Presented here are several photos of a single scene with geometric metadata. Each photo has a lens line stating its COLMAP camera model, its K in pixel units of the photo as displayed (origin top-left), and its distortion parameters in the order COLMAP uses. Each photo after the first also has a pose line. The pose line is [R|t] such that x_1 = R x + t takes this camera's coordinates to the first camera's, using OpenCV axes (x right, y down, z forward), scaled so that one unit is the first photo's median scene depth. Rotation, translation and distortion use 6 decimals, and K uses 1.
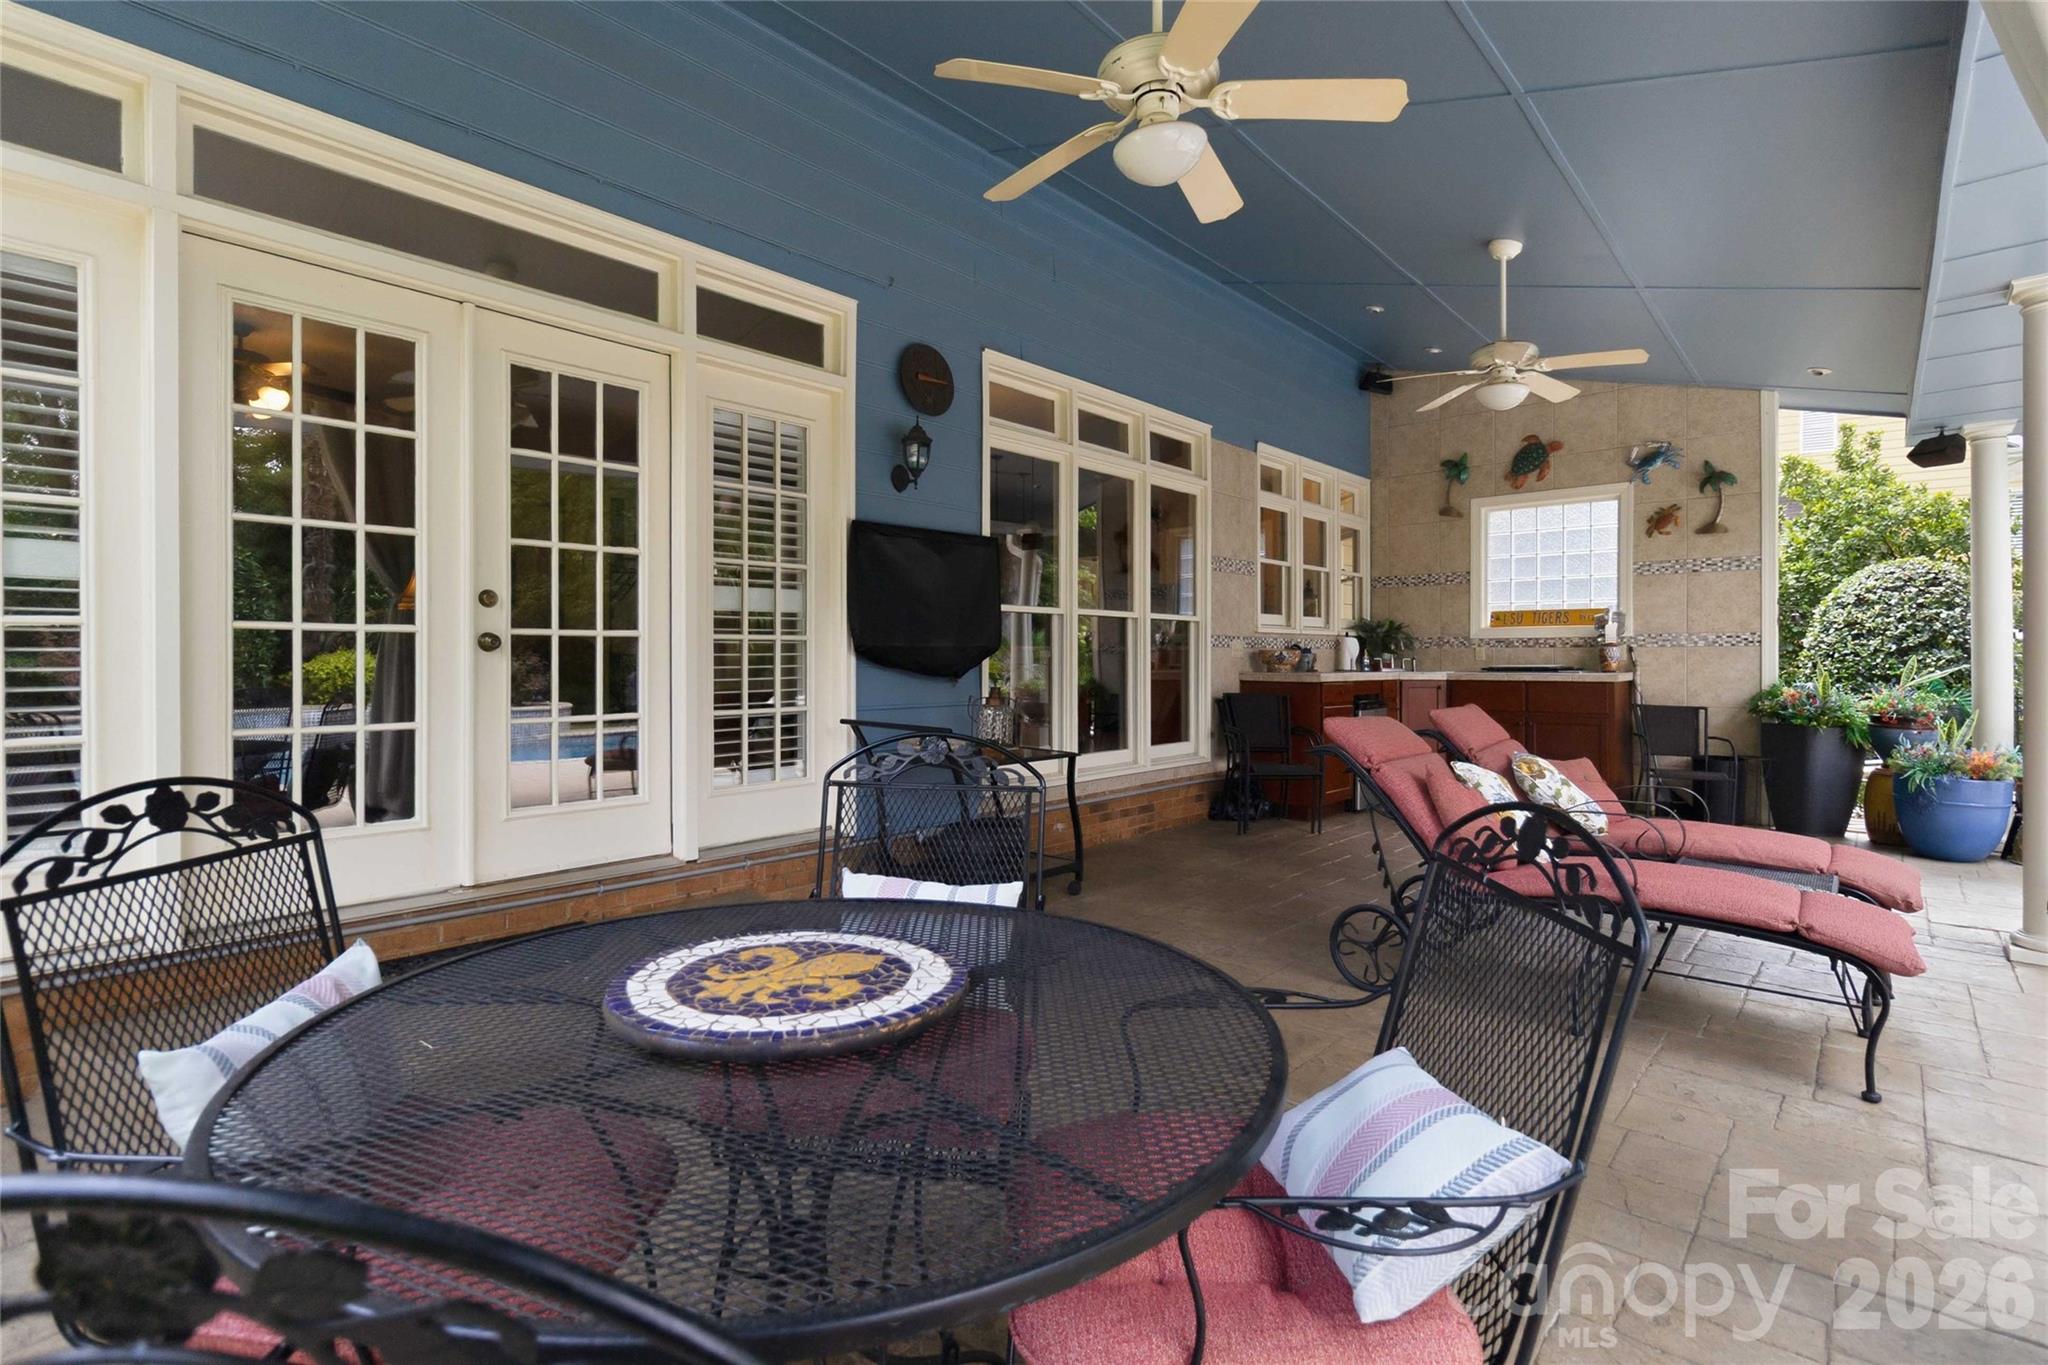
lens RADIAL K [[966.0, 0, 1025.2], [0, 966.0, 665.9], [0, 0, 1]] dist [0.001008, 0.001042]
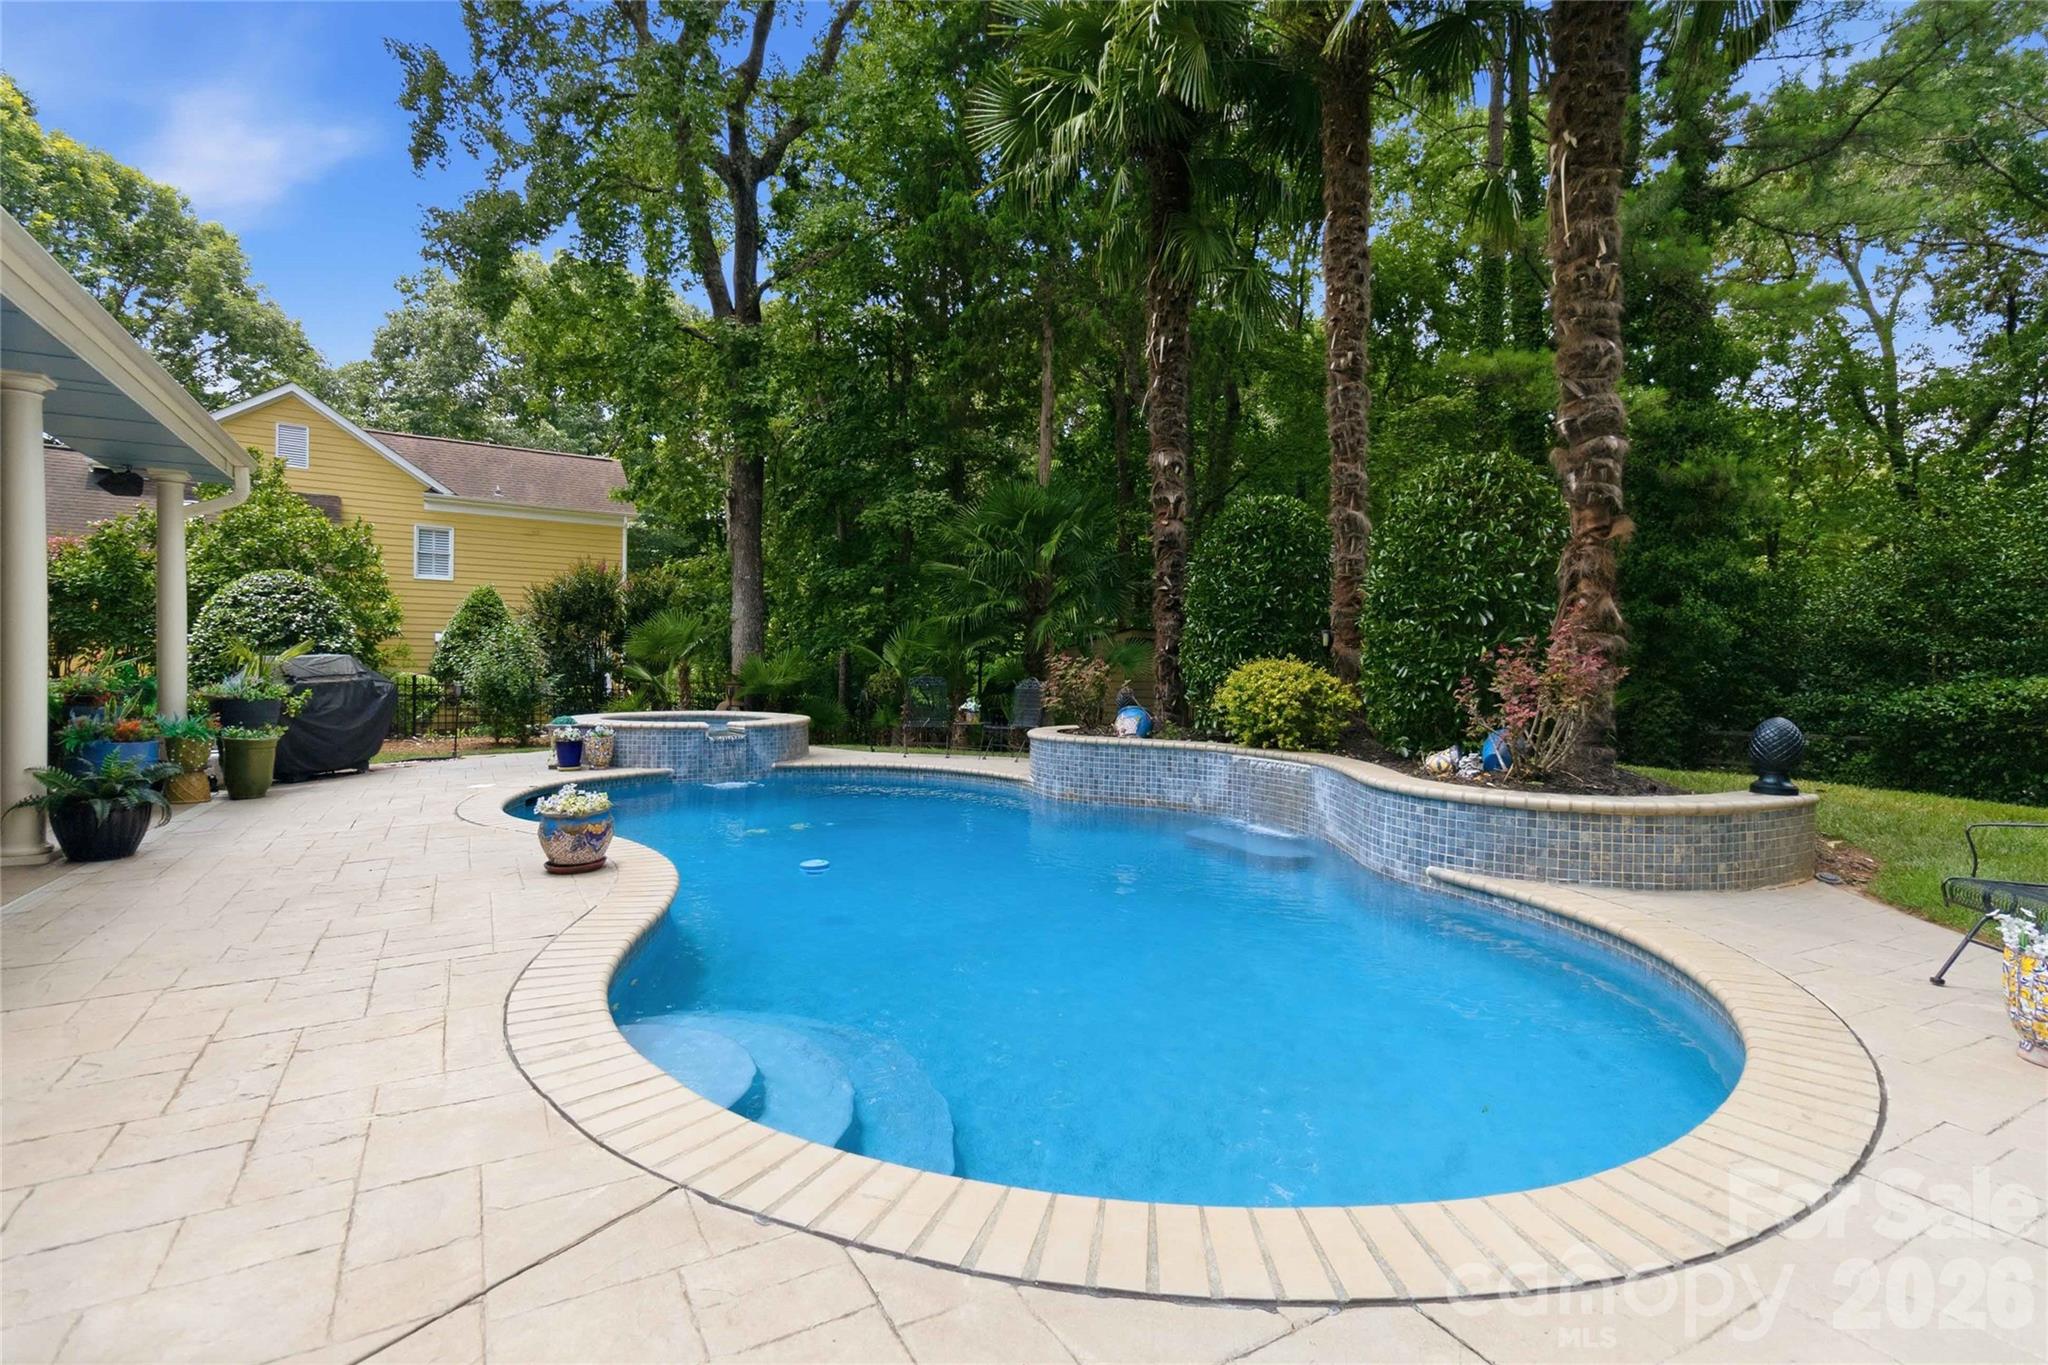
lens RADIAL K [[966.0, 0, 1033.4], [0, 966.0, 678.5], [0, 0, 1]] dist [0.001008, 0.001042]
pose [[0.318891, -0.003028, 0.947787, 0.178716], [-0.014052, 0.999870, 0.007922, 0.004610], [-0.947687, -0.015844, 0.318807, -0.733965]]
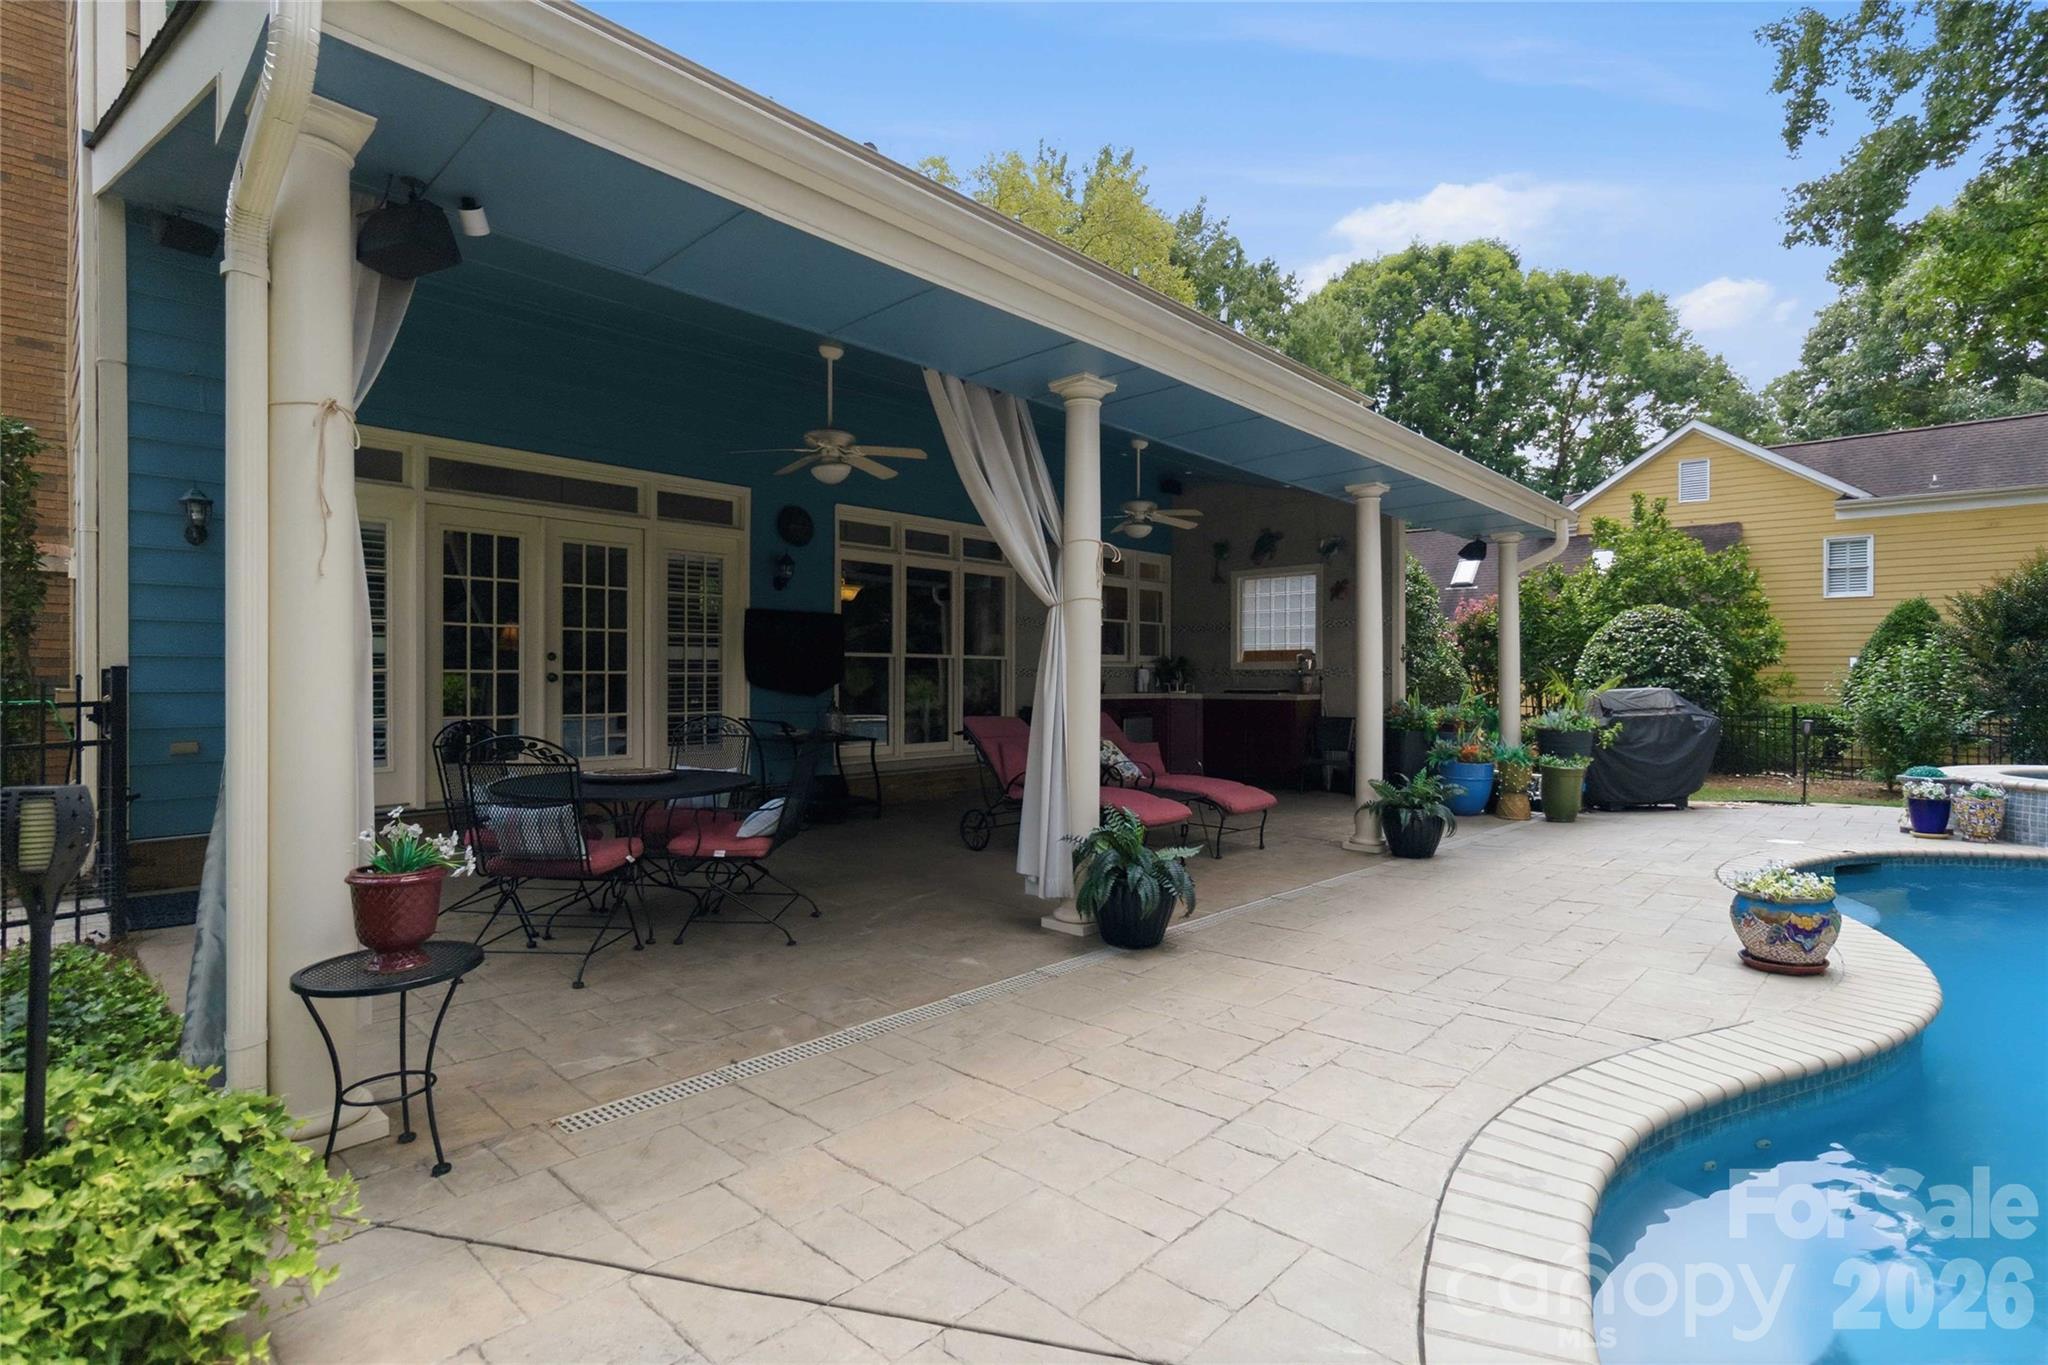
lens RADIAL K [[966.0, 0, 1035.4], [0, 966.0, 691.0], [0, 0, 1]] dist [0.001008, 0.001042]
pose [[0.998878, 0.006305, -0.046926, 0.447096], [-0.005863, 0.999937, 0.009557, -0.016104], [0.046983, -0.009272, 0.998853, -0.791662]]
